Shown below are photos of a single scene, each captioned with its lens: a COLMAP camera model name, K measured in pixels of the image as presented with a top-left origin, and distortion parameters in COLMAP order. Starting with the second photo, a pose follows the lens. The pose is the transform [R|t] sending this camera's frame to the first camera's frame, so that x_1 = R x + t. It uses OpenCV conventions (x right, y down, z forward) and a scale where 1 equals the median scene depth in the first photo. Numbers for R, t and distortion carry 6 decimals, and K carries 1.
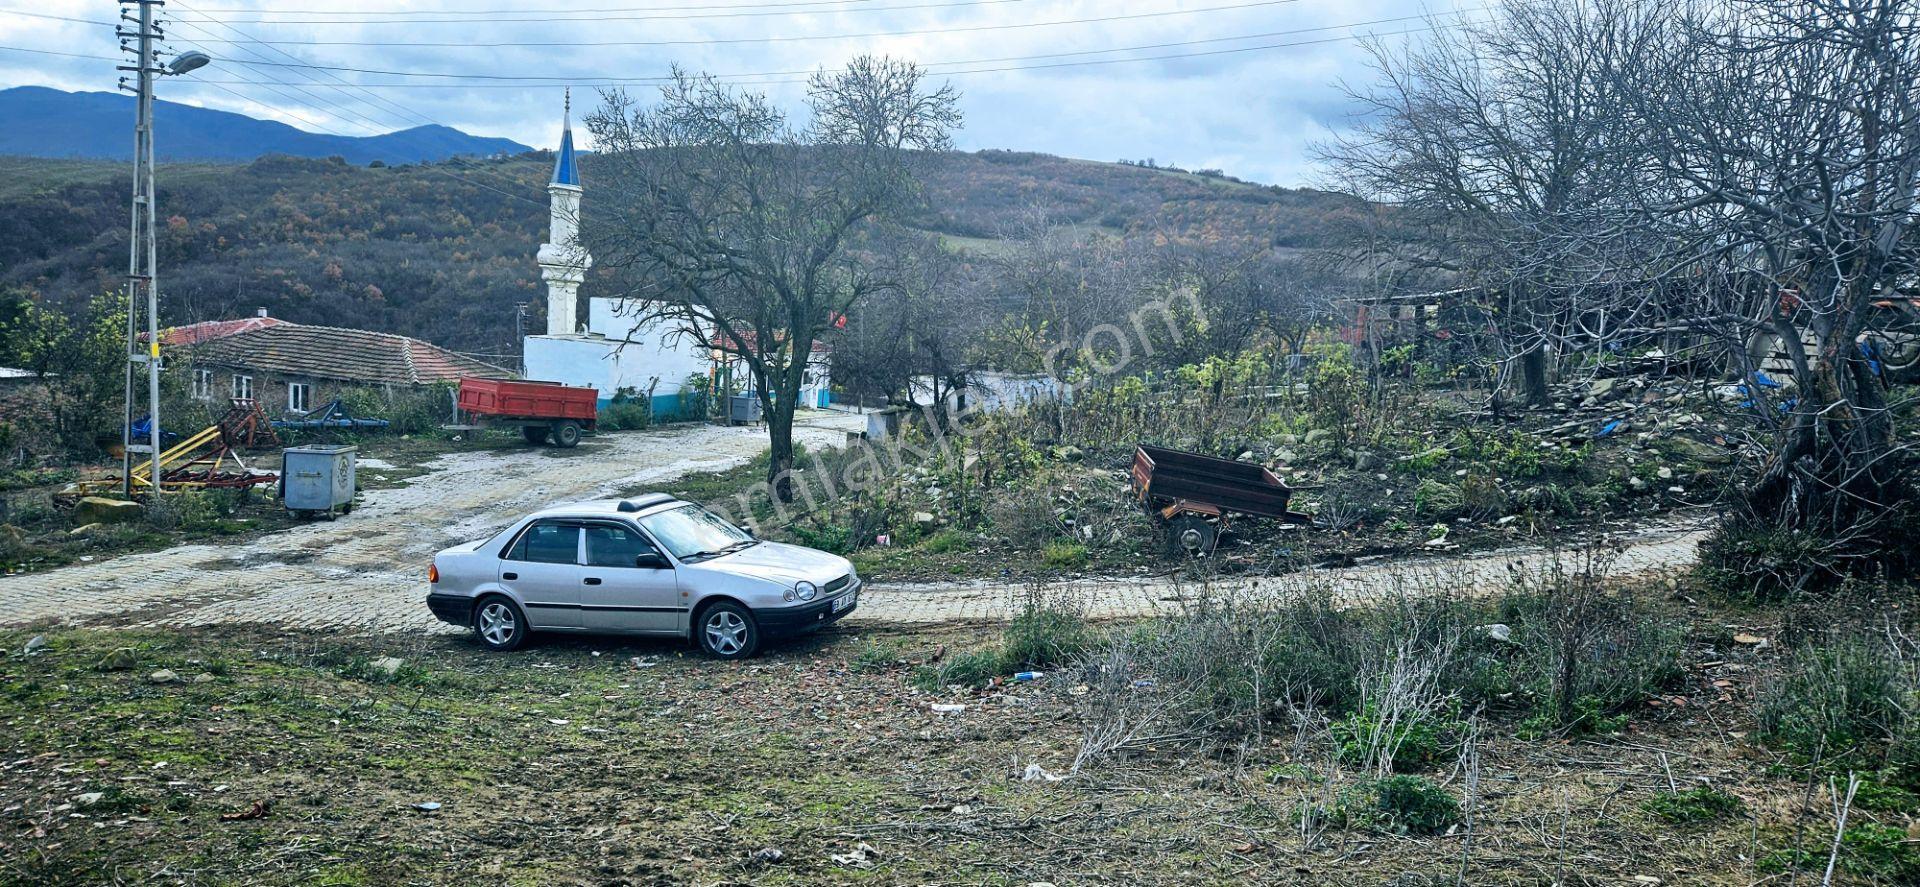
lens RADIAL K [[1275.3, 0, 971.5], [0, 1275.3, 444.8], [0, 0, 1]] dist [0.089871, -0.080154]
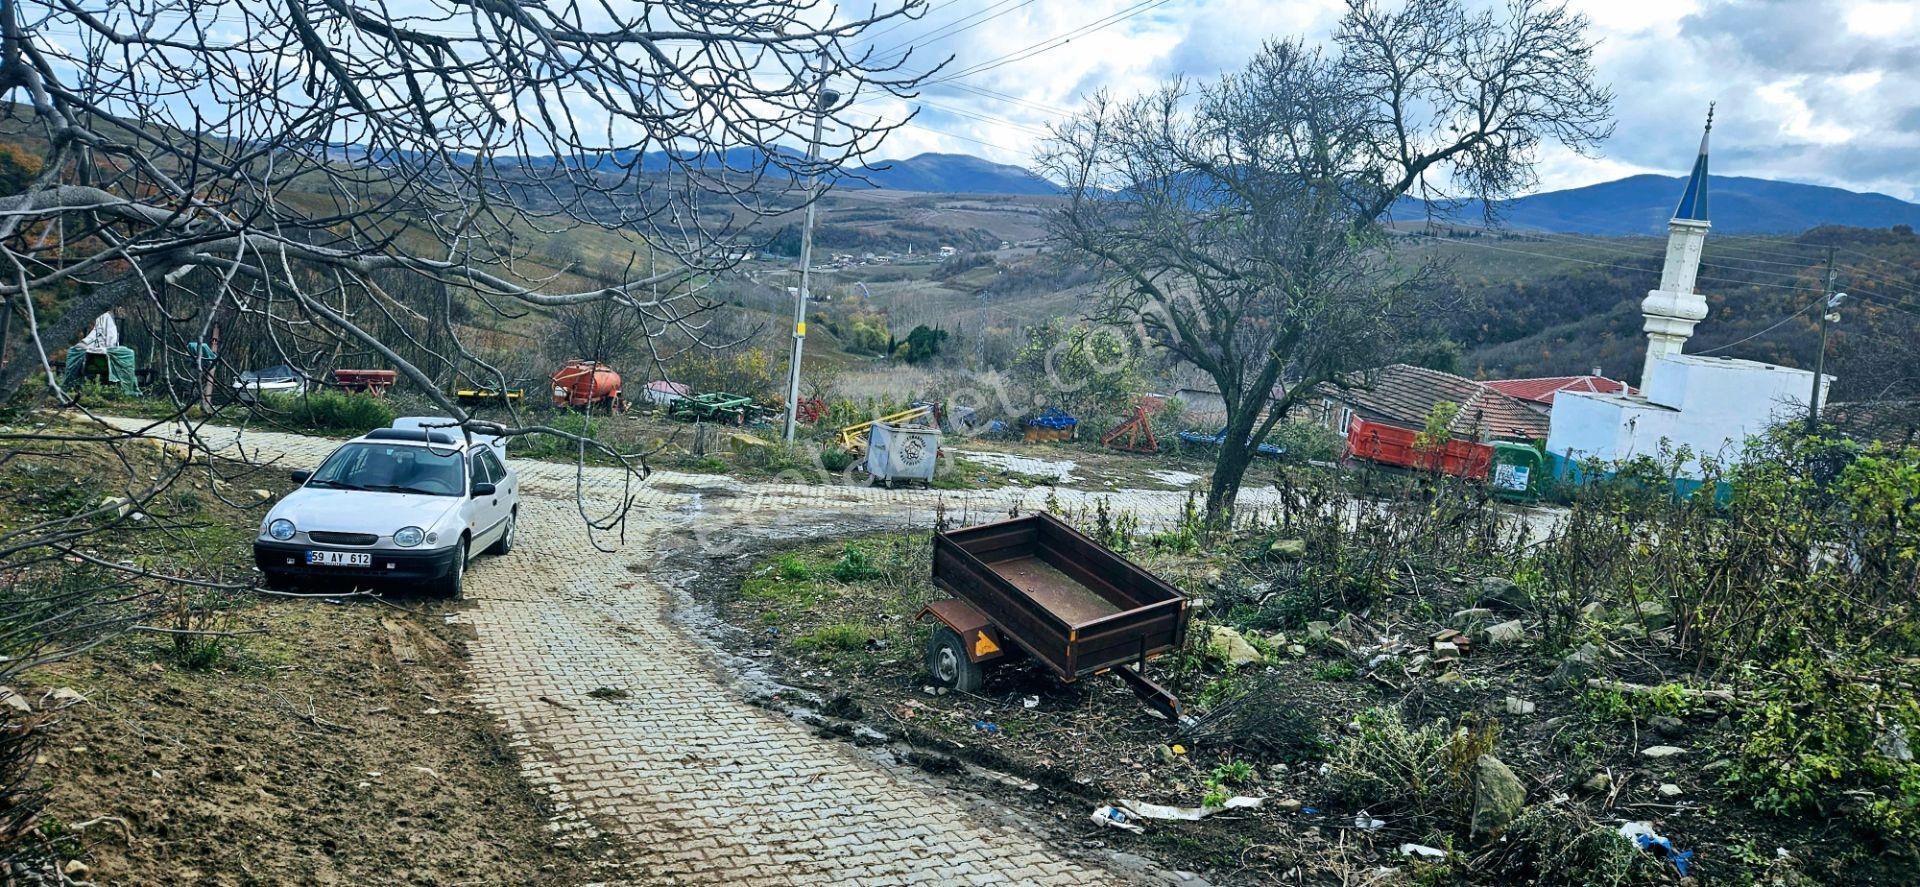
lens RADIAL K [[1275.3, 0, 981.9], [0, 1275.3, 446.1], [0, 0, 1]] dist [0.089871, -0.080154]
pose [[0.475530, 0.123513, -0.870986, 0.501383], [-0.172035, 0.984034, 0.045618, -0.042825], [0.862714, 0.128147, 0.489186, 0.505919]]
